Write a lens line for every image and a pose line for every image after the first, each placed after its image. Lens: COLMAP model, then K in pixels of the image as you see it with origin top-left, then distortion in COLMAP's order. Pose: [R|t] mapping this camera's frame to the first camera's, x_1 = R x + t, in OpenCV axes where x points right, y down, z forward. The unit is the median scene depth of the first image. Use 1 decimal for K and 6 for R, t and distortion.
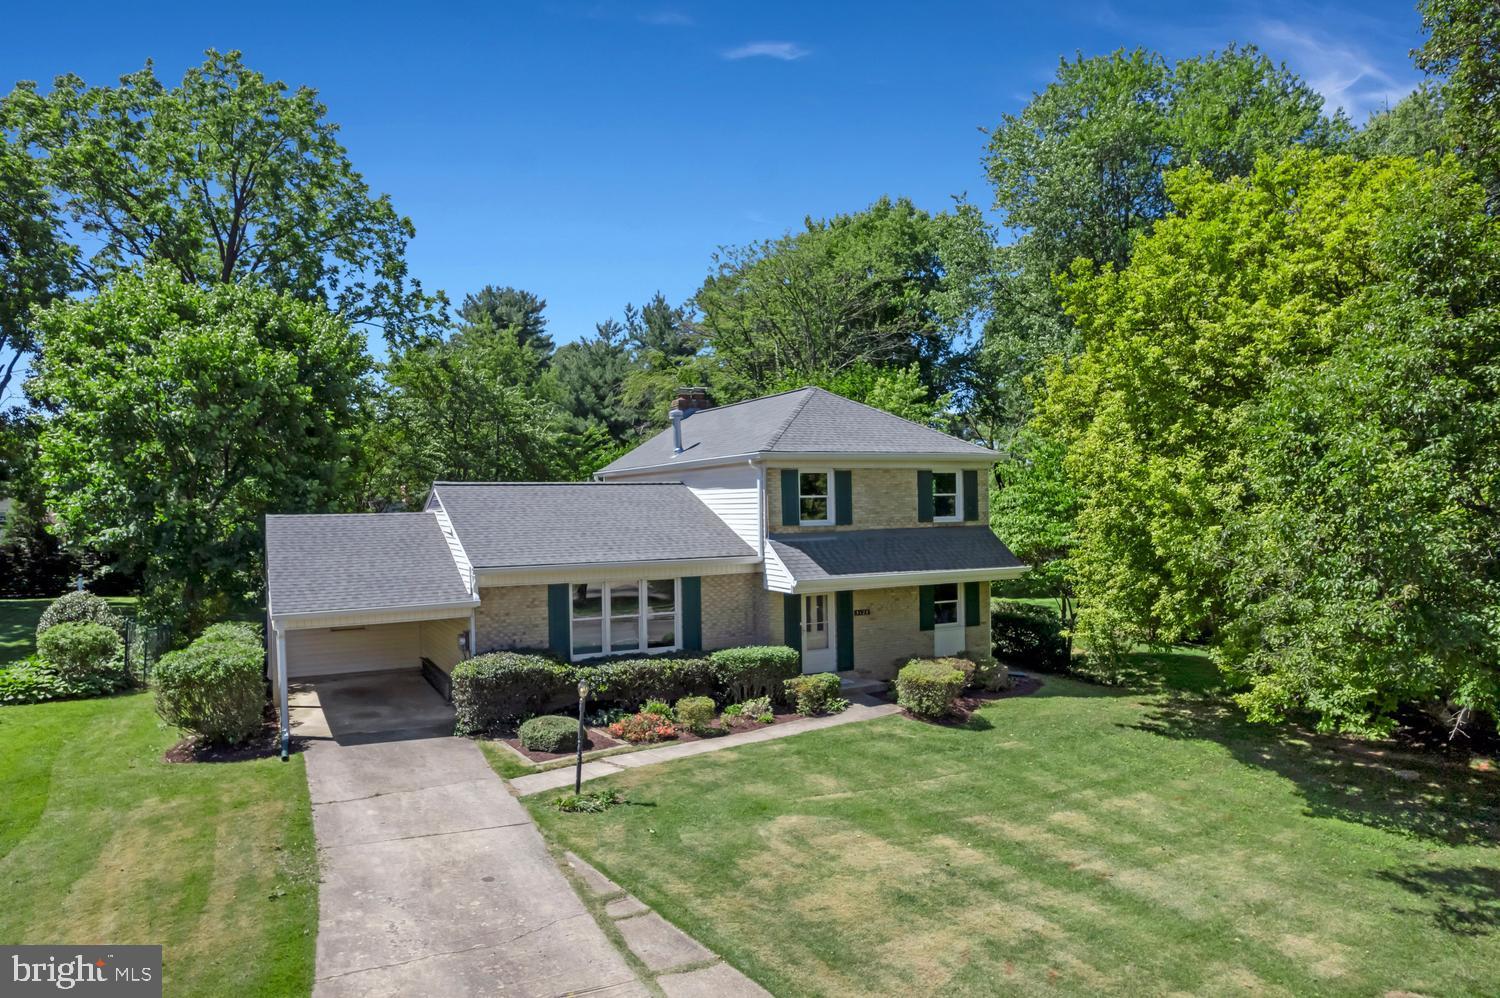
lens RADIAL K [[971.5, 0, 769.5], [0, 971.5, 494.0], [0, 0, 1]] dist [-0.058221, 0.003568]
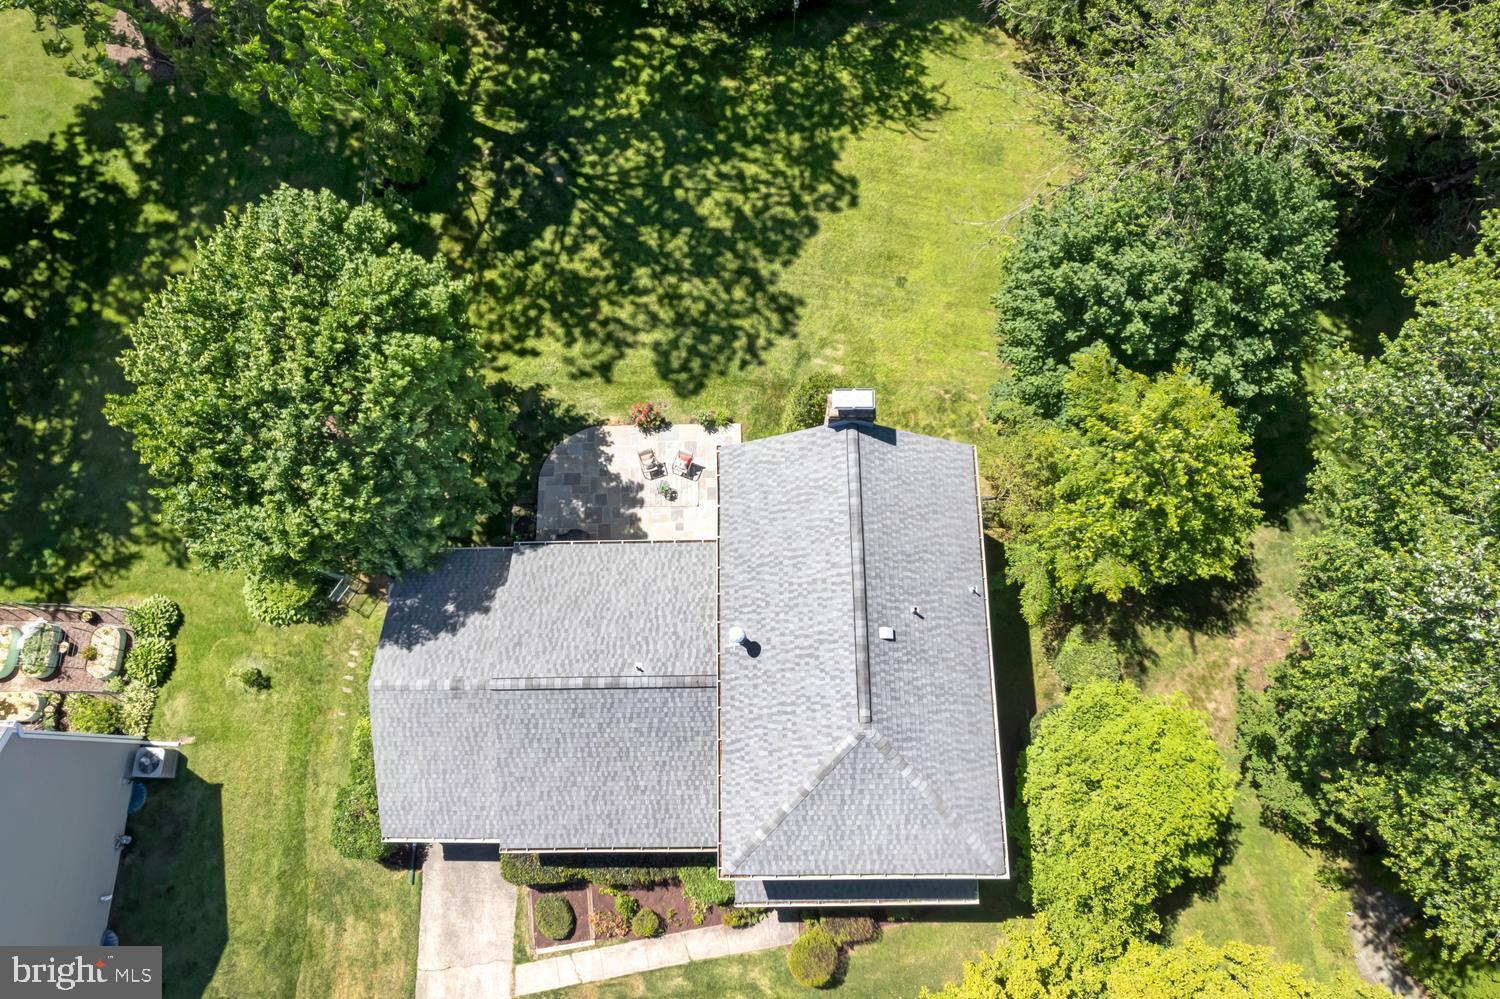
lens RADIAL K [[971.5, 0, 769.5], [0, 971.5, 494.5], [0, 0, 1]] dist [-0.058221, 0.003568]
pose [[0.882535, 0.456747, -0.111863, -0.037613], [-0.004660, 0.246364, 0.969166, -1.252713], [0.470223, -0.854802, 0.219553, 1.178643]]
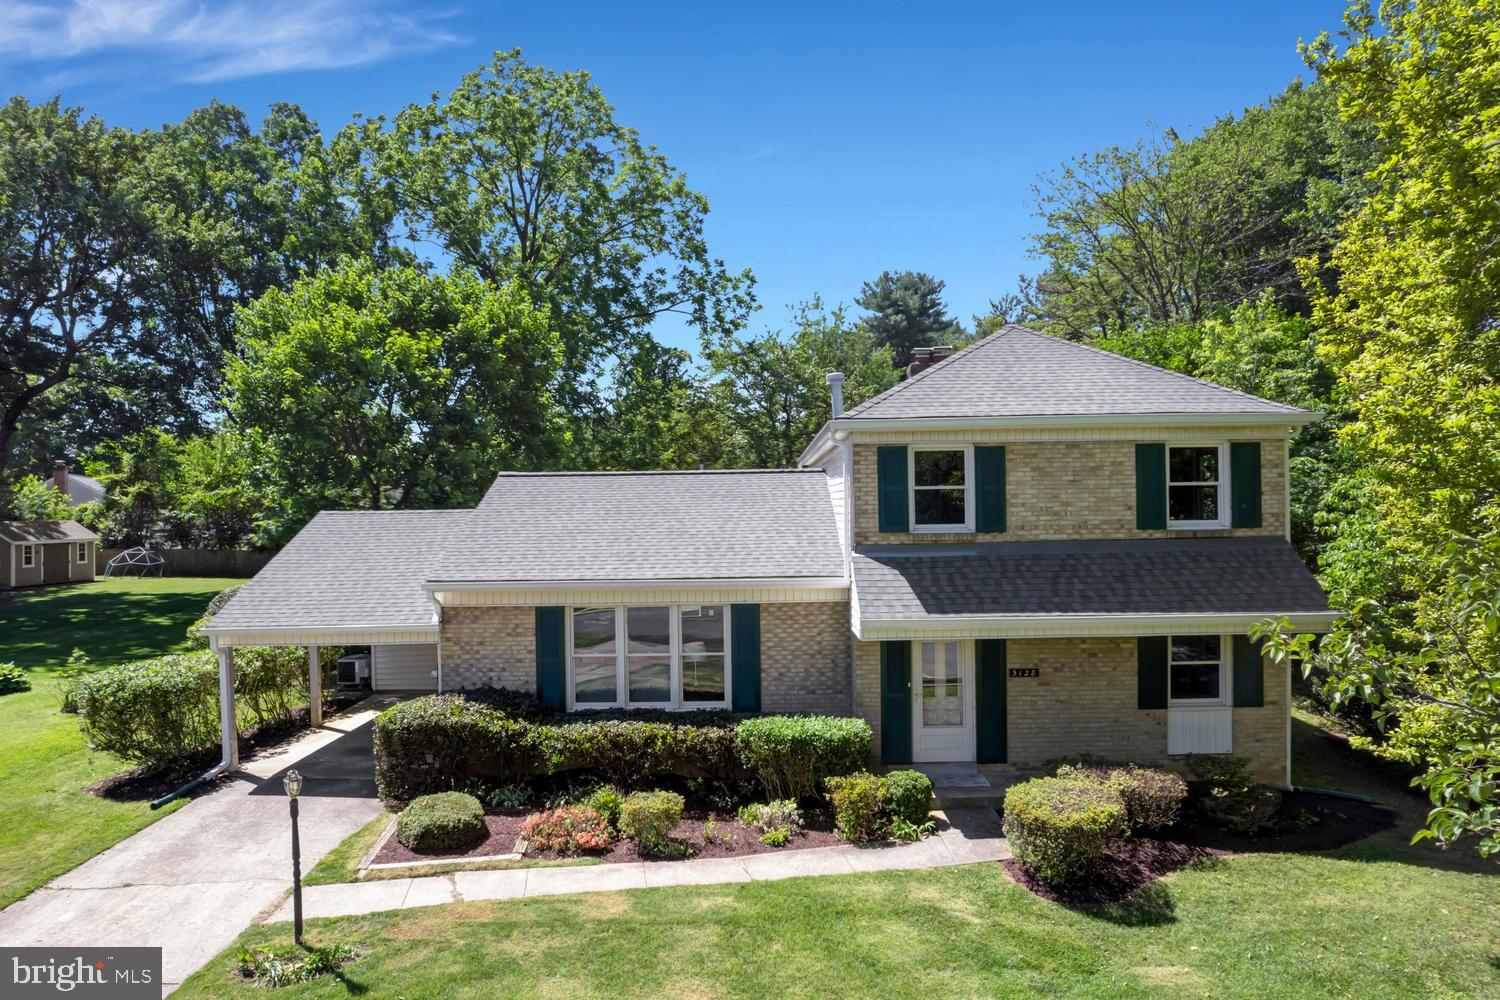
lens RADIAL K [[973.7, 0, 750.0], [0, 973.7, 500.0], [0, 0, 1]] dist [-0.079030, 0.069868]
pose [[0.872959, 0.001212, -0.487792, 0.265803], [0.005070, 0.999920, 0.011559, 0.002944], [0.487767, -0.012564, 0.872883, 0.404542]]
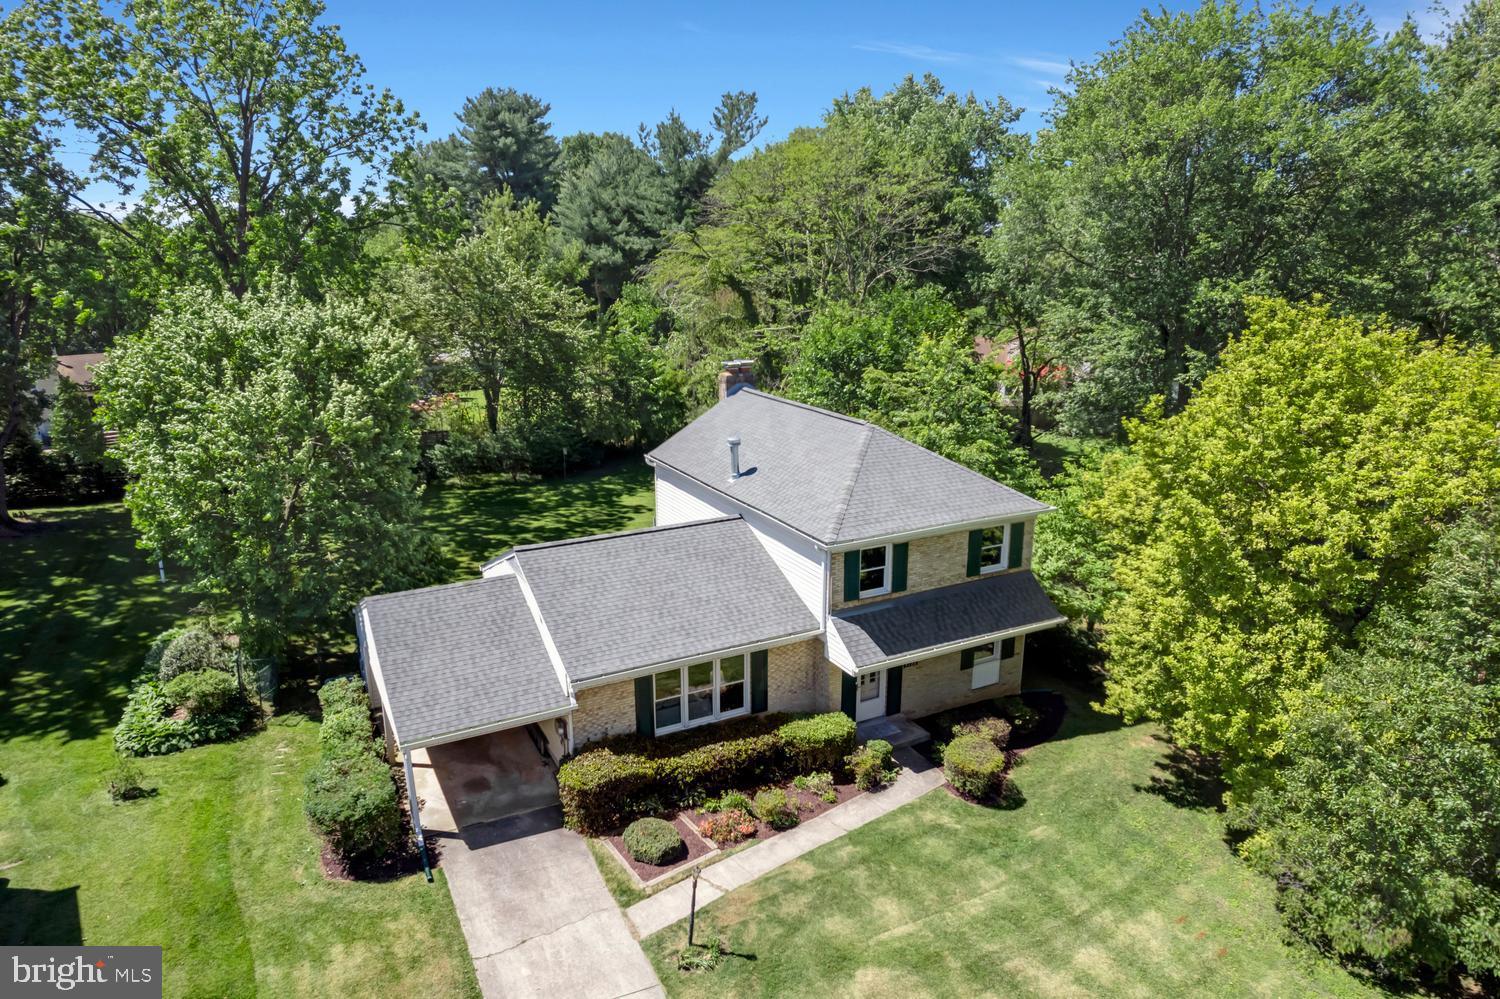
lens RADIAL K [[971.5, 0, 769.5], [0, 971.5, 494.5], [0, 0, 1]] dist [-0.058221, 0.003568]
pose [[0.999765, 0.019830, 0.008765, -0.084089], [-0.021450, 0.963478, 0.266928, -0.382707], [-0.003152, -0.267053, 0.963677, -0.005776]]
